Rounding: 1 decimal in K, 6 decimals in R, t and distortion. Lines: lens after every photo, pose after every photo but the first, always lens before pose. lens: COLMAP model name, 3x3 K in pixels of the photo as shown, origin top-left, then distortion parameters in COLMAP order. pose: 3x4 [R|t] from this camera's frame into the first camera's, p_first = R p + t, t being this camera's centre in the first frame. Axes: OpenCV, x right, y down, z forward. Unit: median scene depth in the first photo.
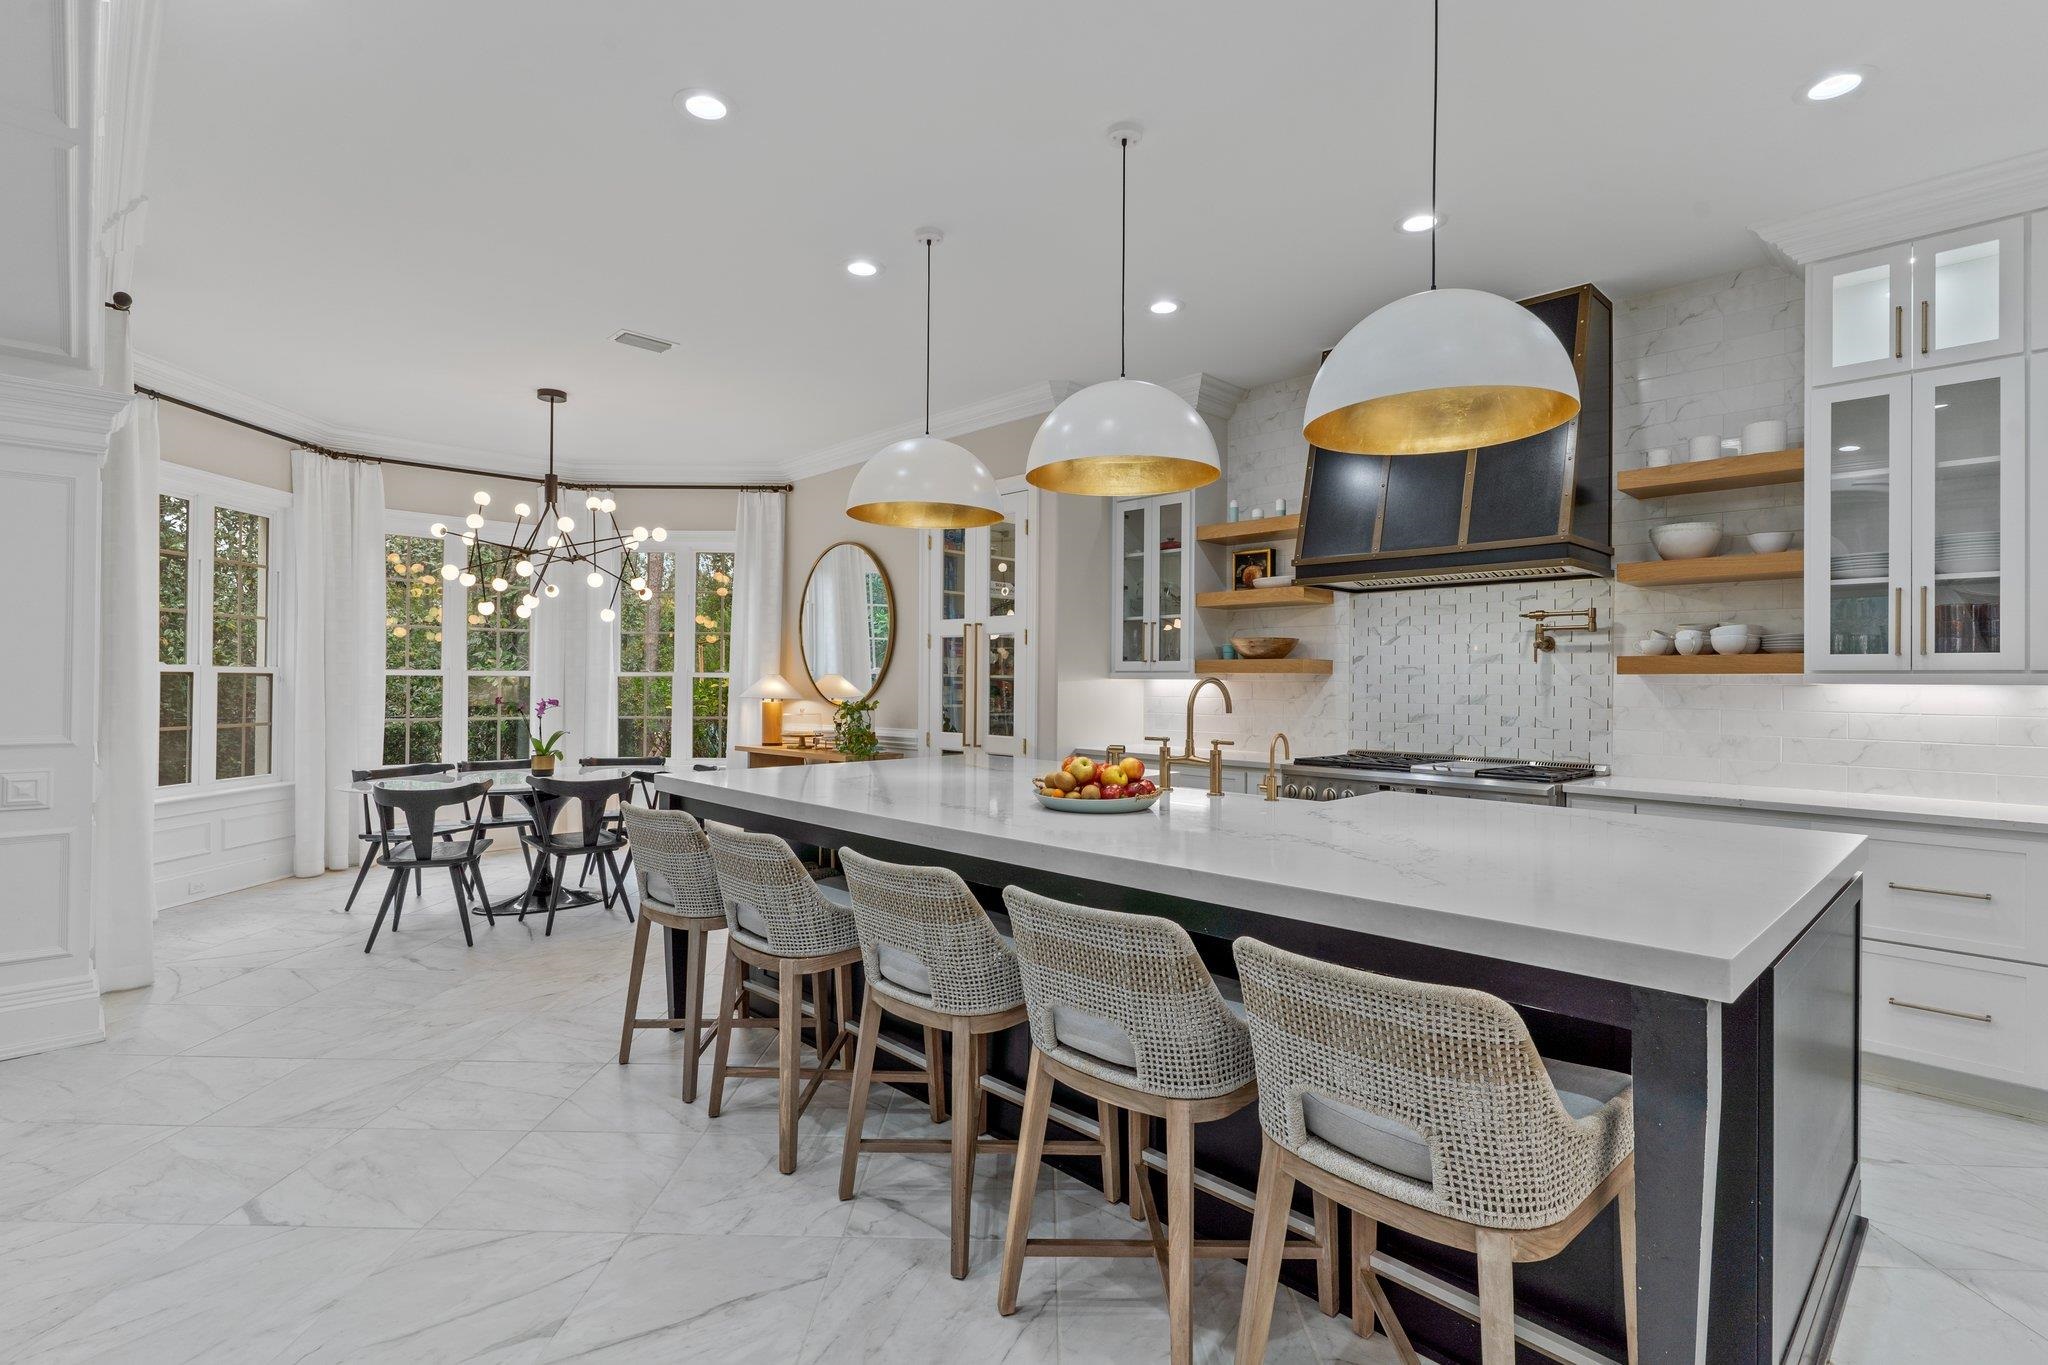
lens RADIAL K [[985.2, 0, 1019.7], [0, 985.2, 677.8], [0, 0, 1]] dist [0.006056, -0.002503]
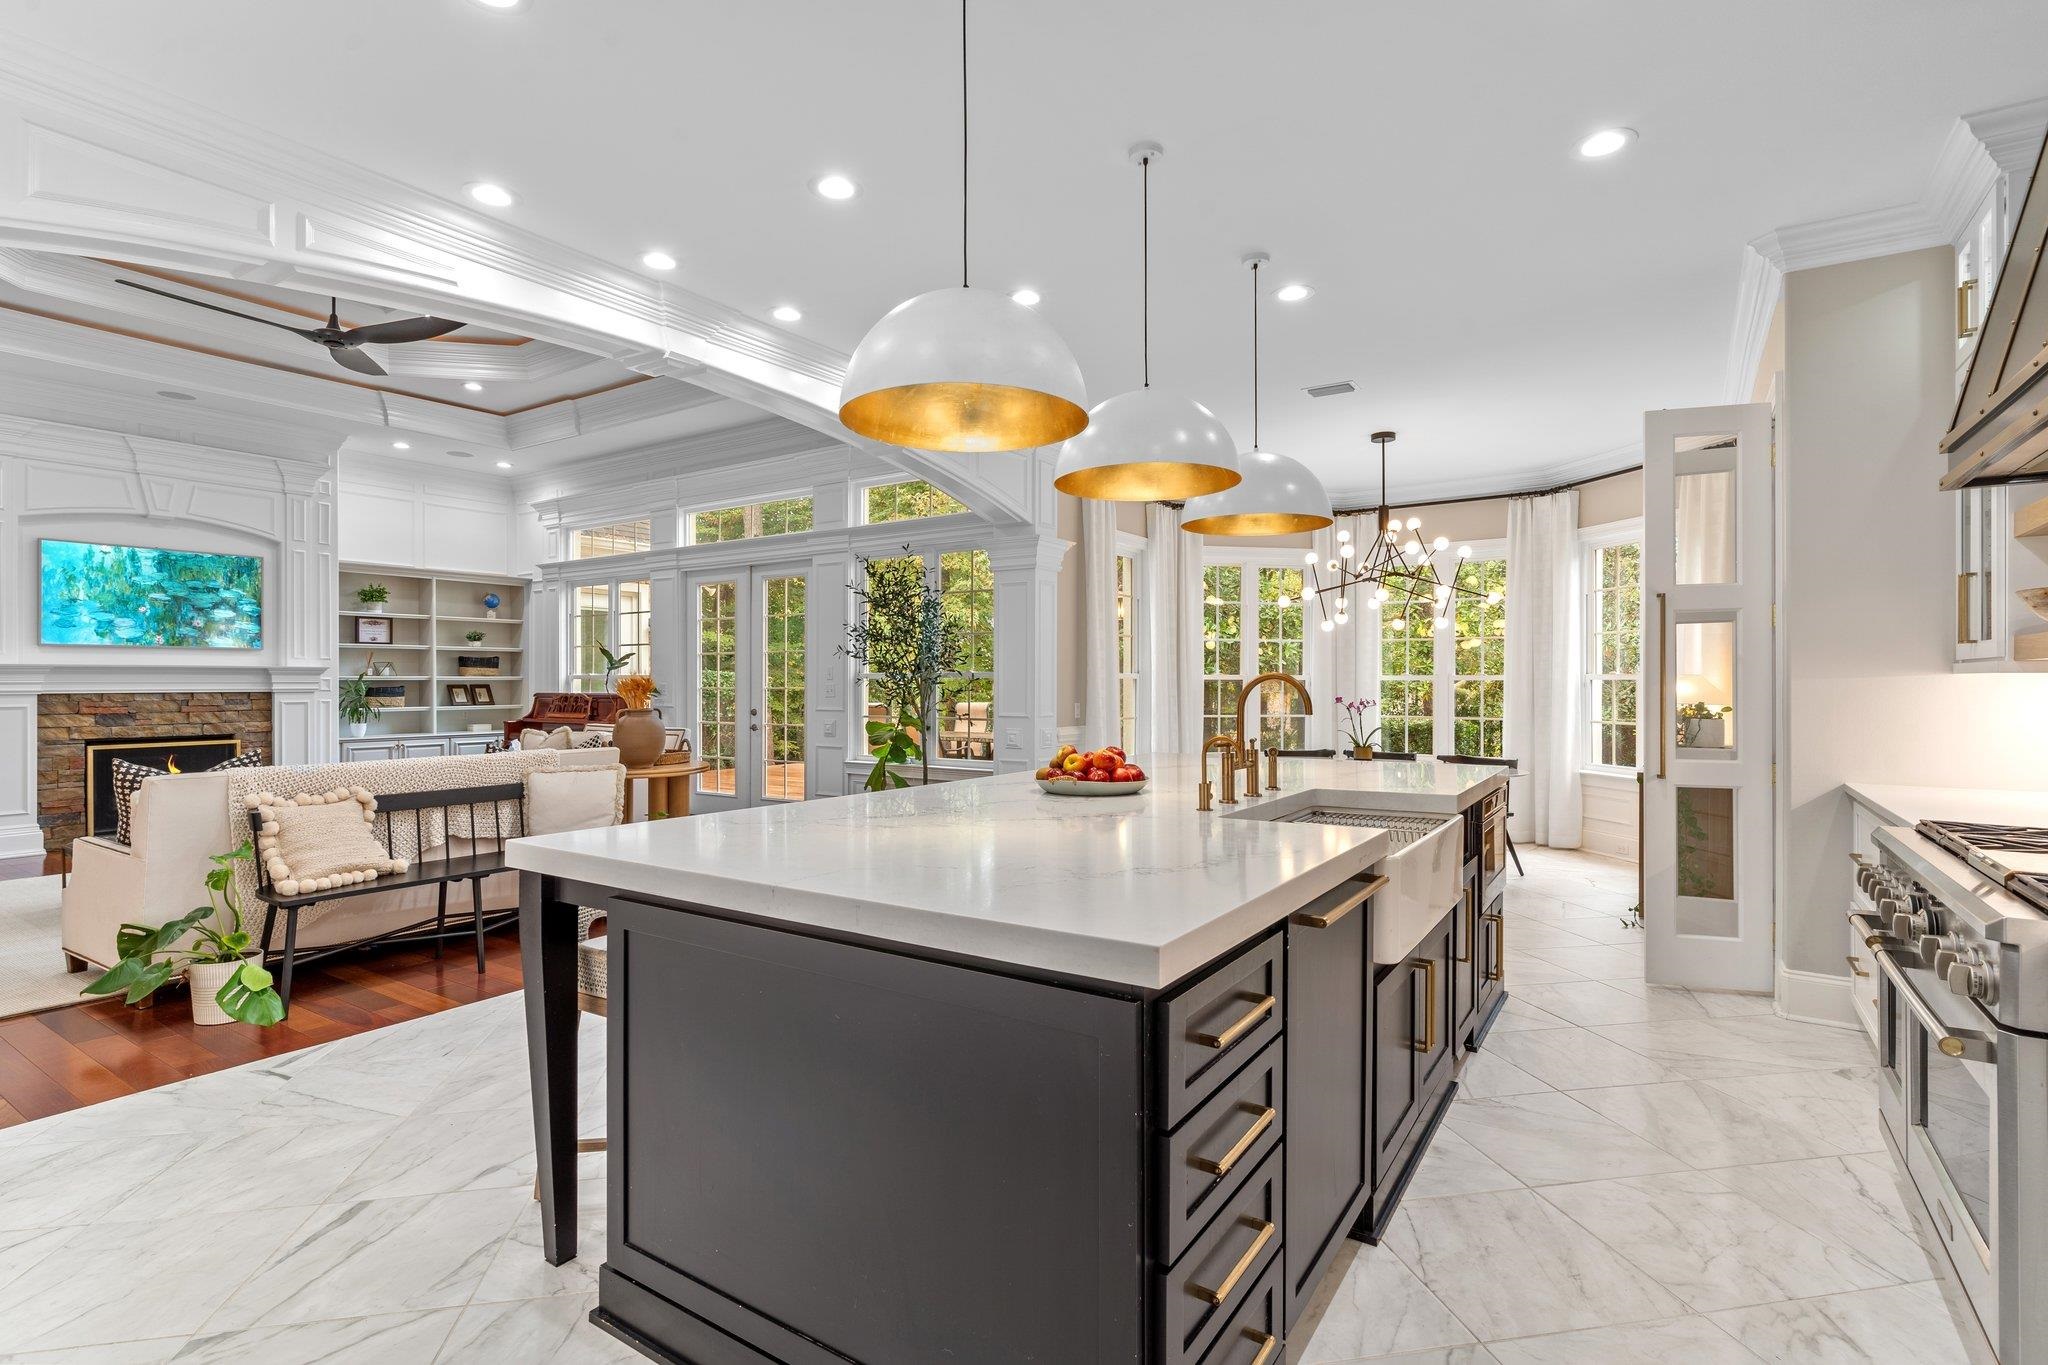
lens RADIAL K [[985.2, 0, 1011.2], [0, 985.2, 679.1], [0, 0, 1]] dist [0.006056, -0.002503]
pose [[0.203684, -0.011292, -0.978972, 0.764428], [0.007129, 0.999924, -0.010051, 0.009088], [0.979011, -0.004932, 0.203749, 0.451872]]
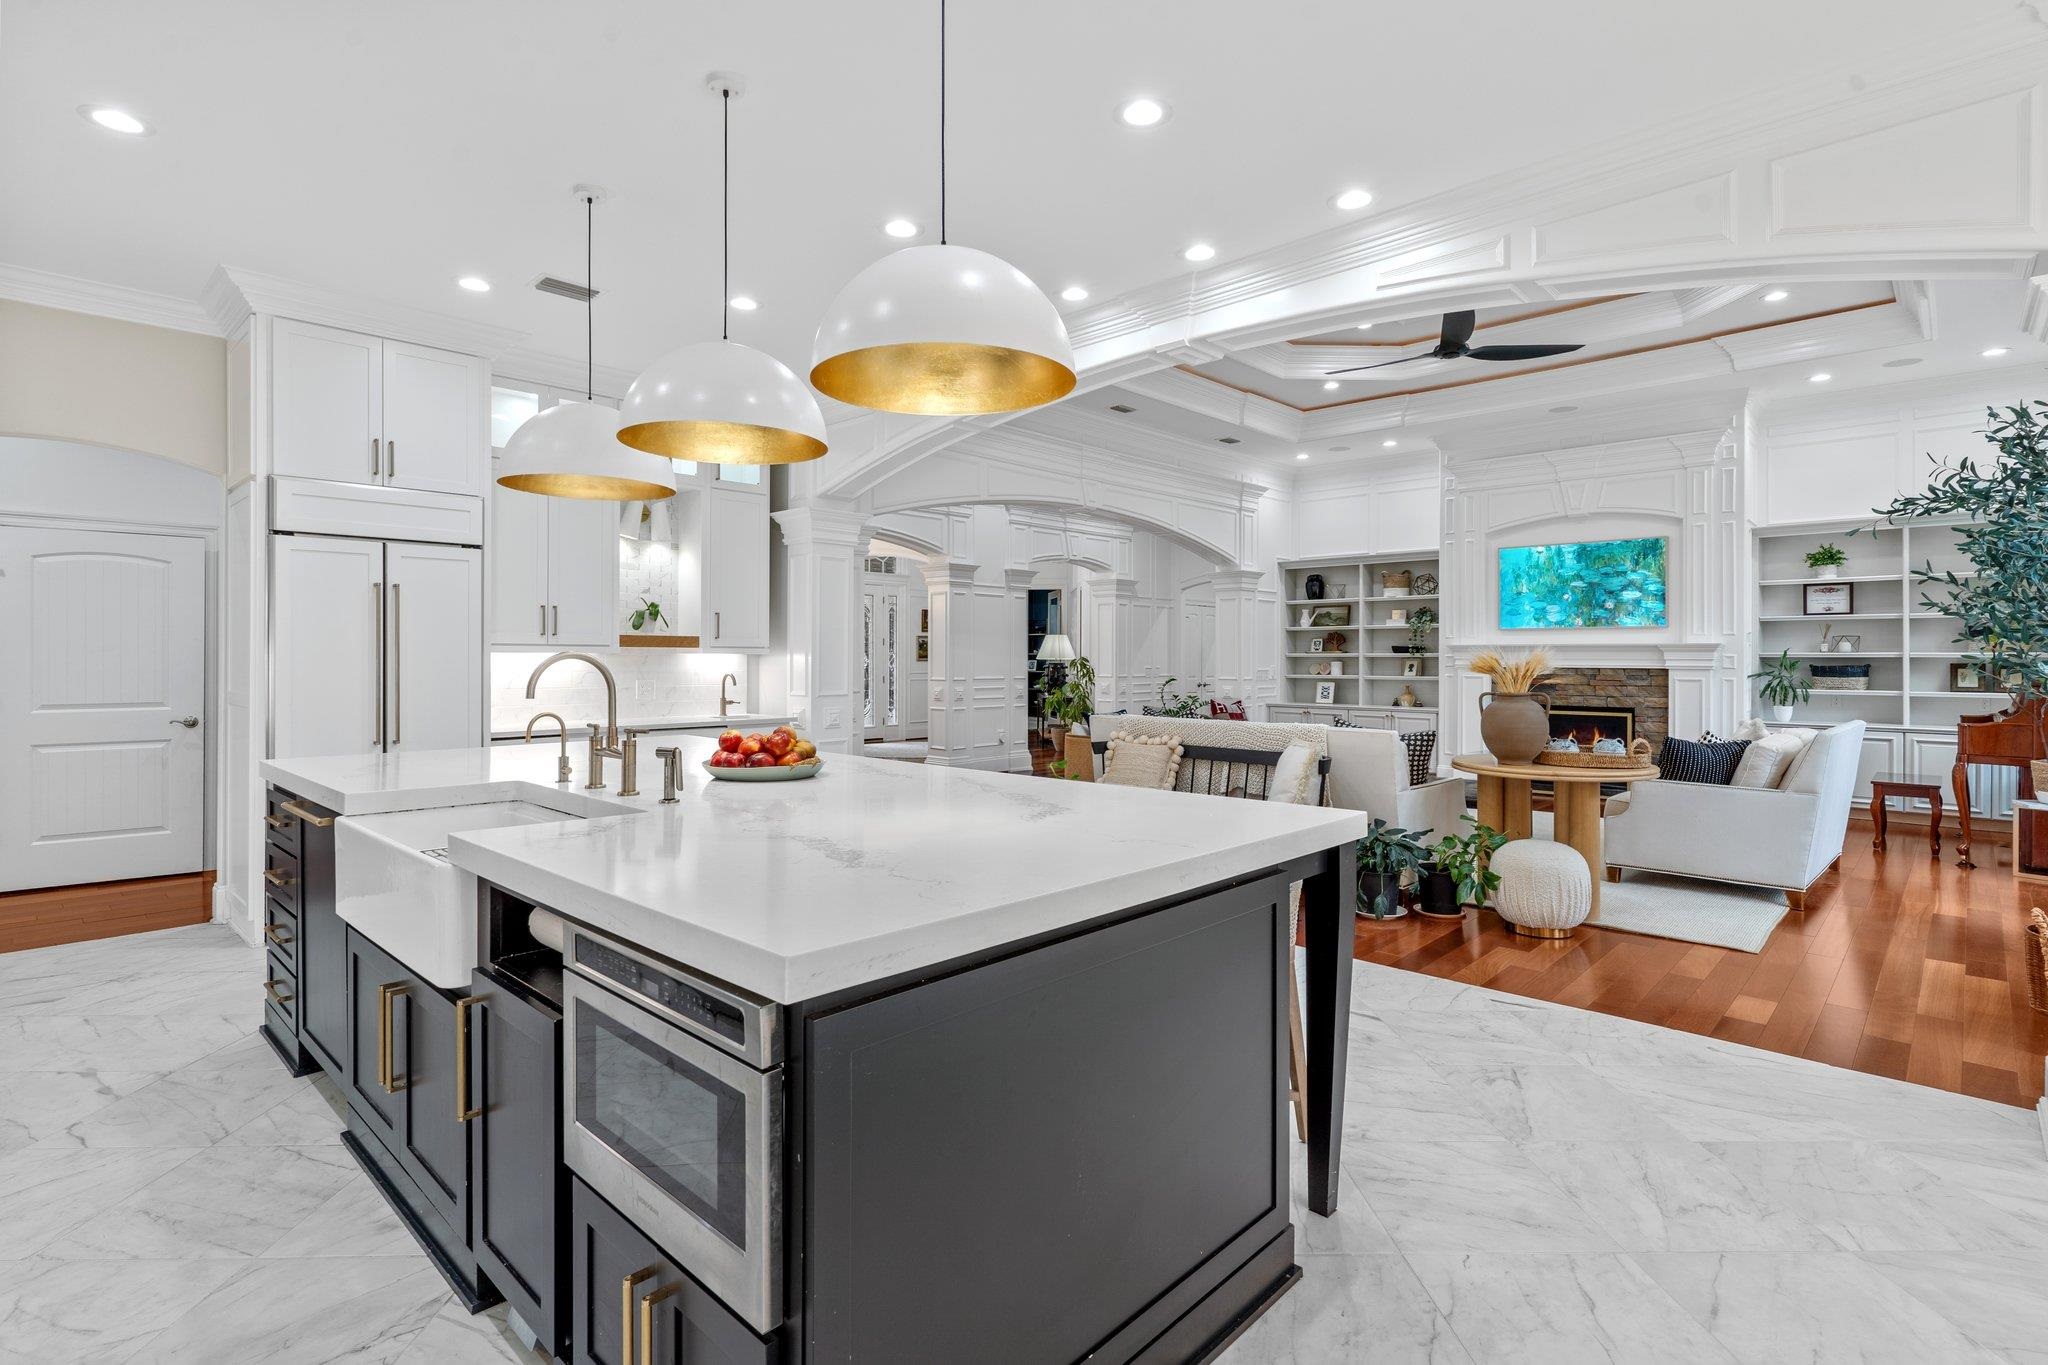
lens RADIAL K [[985.2, 0, 1013.1], [0, 985.2, 655.1], [0, 0, 1]] dist [0.006056, -0.002503]
pose [[-0.999477, -0.010720, -0.030502, -0.102072], [-0.010557, 0.999929, -0.005508, 0.001790], [0.030559, -0.005183, -0.999520, 1.370464]]
